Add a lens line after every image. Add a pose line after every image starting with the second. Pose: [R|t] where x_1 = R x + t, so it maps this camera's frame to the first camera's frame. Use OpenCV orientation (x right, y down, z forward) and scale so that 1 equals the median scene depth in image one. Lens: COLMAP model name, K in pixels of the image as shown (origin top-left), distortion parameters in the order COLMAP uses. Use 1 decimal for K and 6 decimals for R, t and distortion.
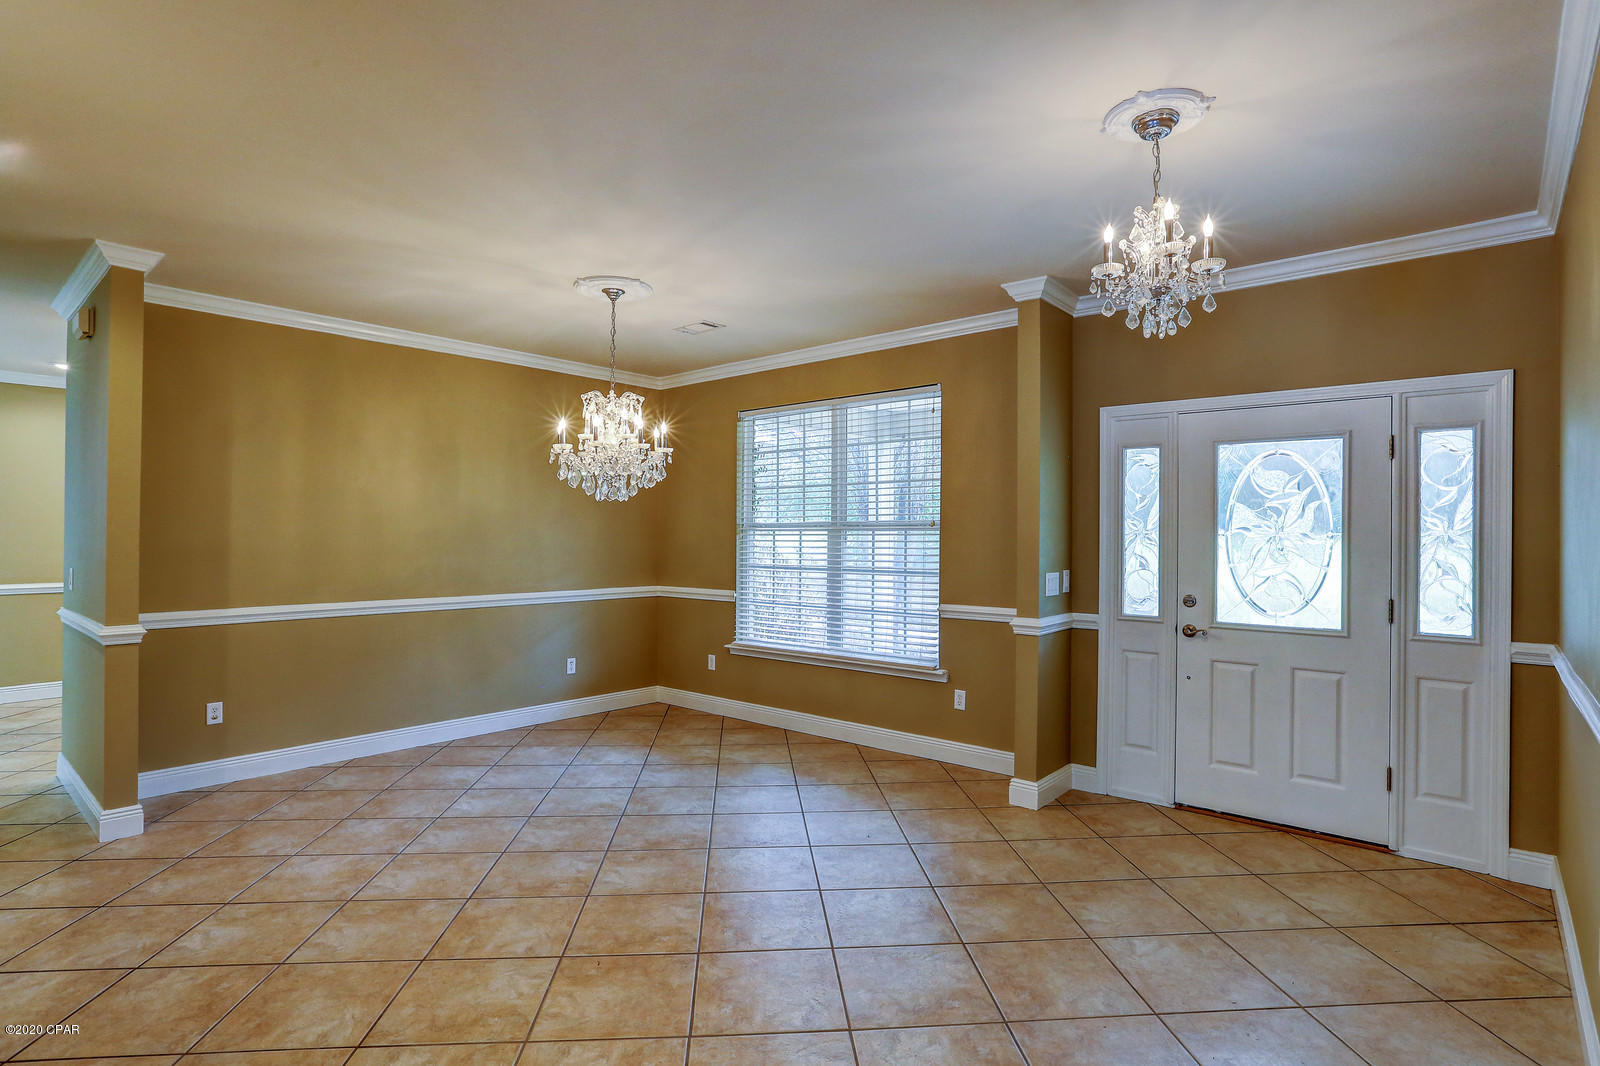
lens RADIAL K [[811.1, 0, 796.6], [0, 811.1, 539.3], [0, 0, 1]] dist [-0.019112, 0.003435]
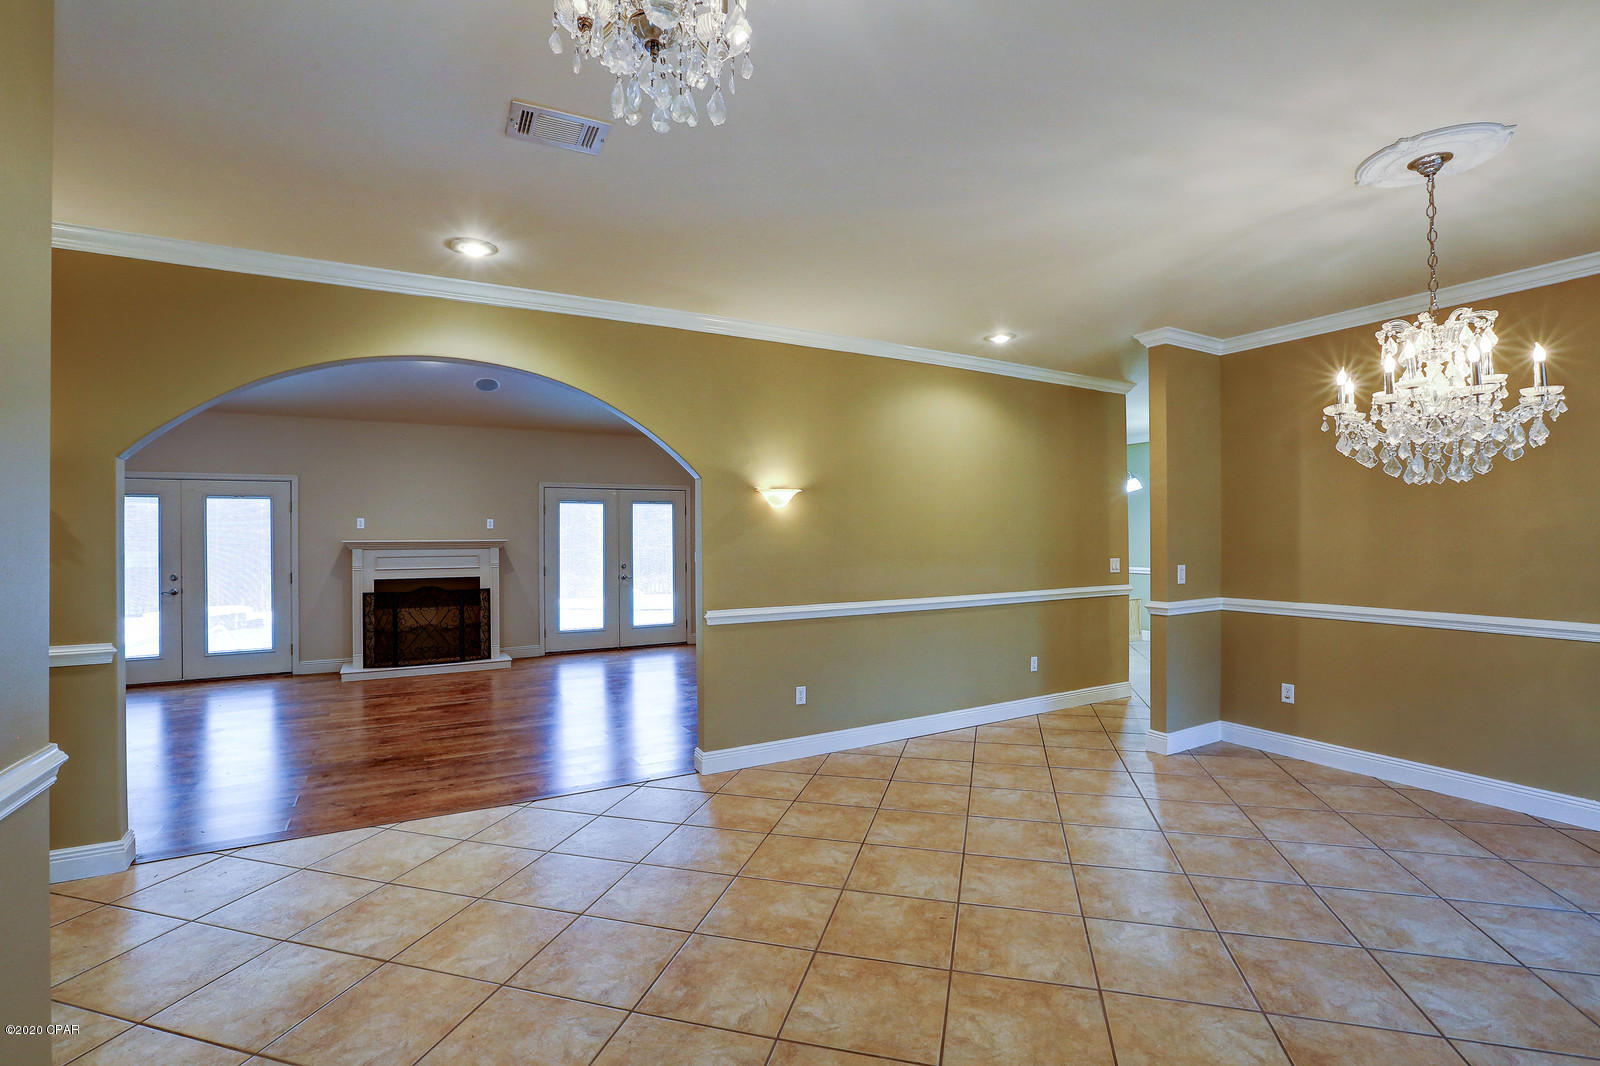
lens RADIAL K [[727.3, 0, 797.2], [0, 727.3, 536.1], [0, 0, 1]] dist [-0.025395, 0.004138]
pose [[-0.326395, -0.000572, -0.945233, 0.583719], [-0.001032, 0.999999, -0.000249, -0.005600], [0.945233, 0.000894, -0.326395, 0.857068]]
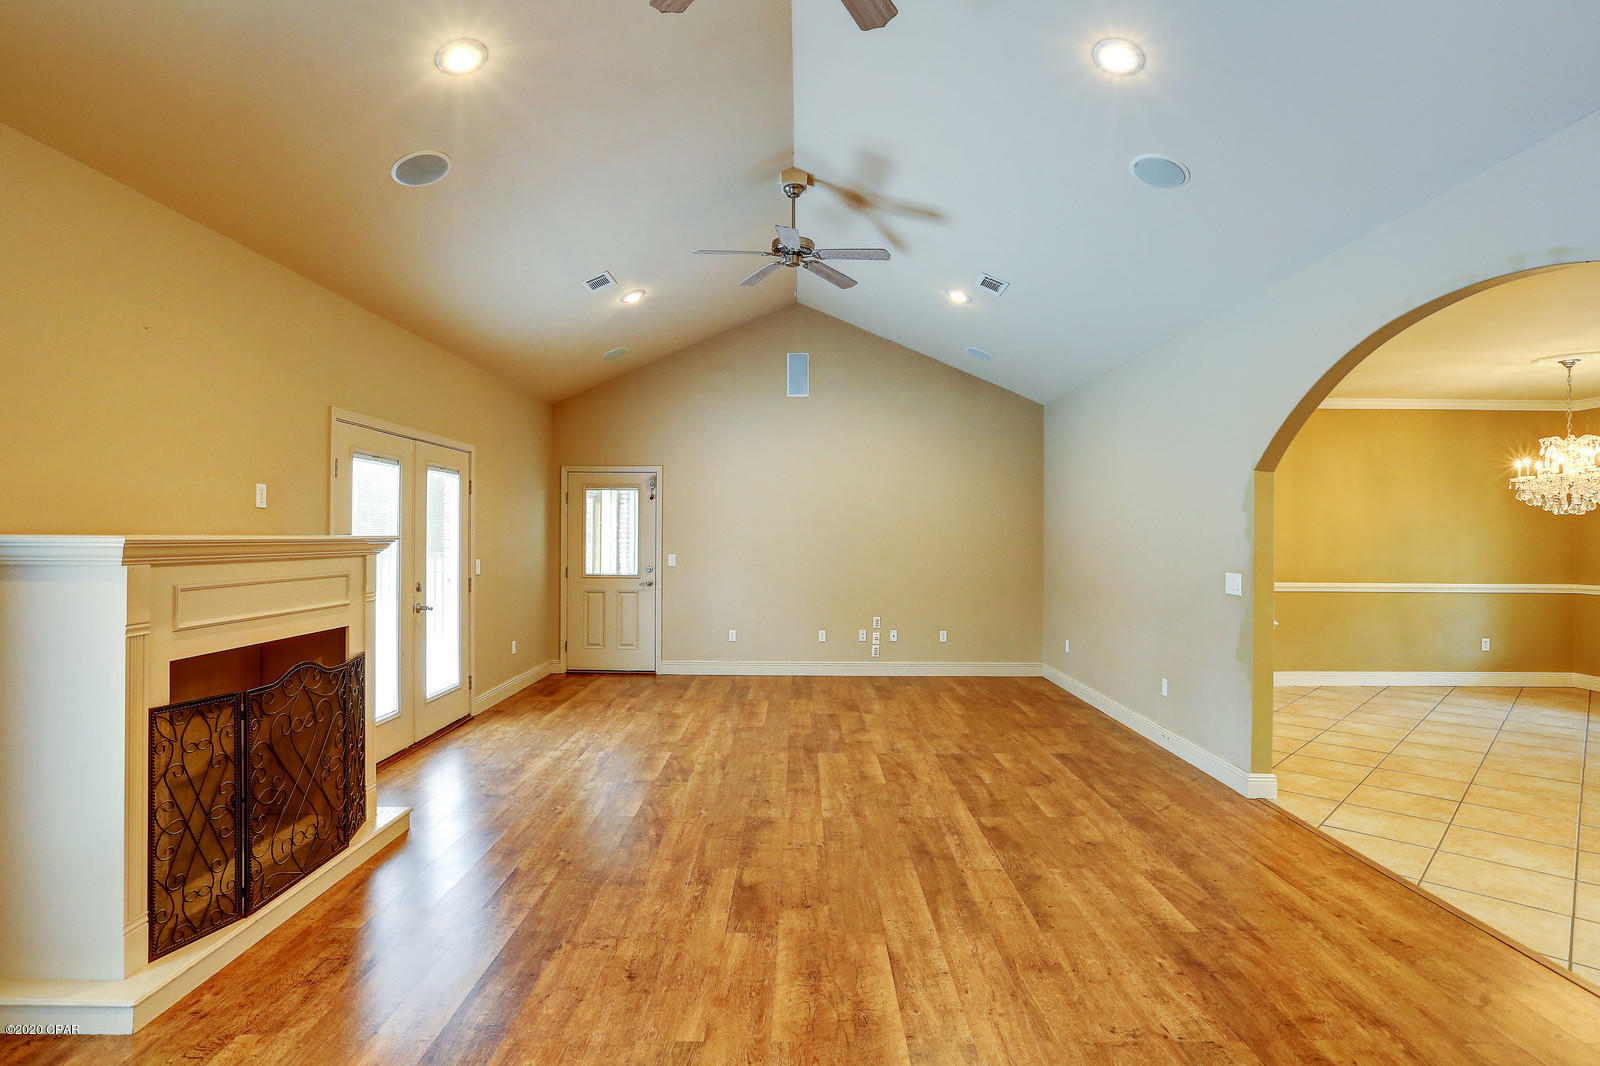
lens RADIAL K [[811.1, 0, 789.3], [0, 811.1, 536.1], [0, 0, 1]] dist [-0.019112, 0.003435]
pose [[0.652597, -0.001528, -0.757703, -0.073715], [-0.006146, 0.999954, -0.007311, 0.008707], [0.757680, 0.009428, 0.652558, -1.037837]]
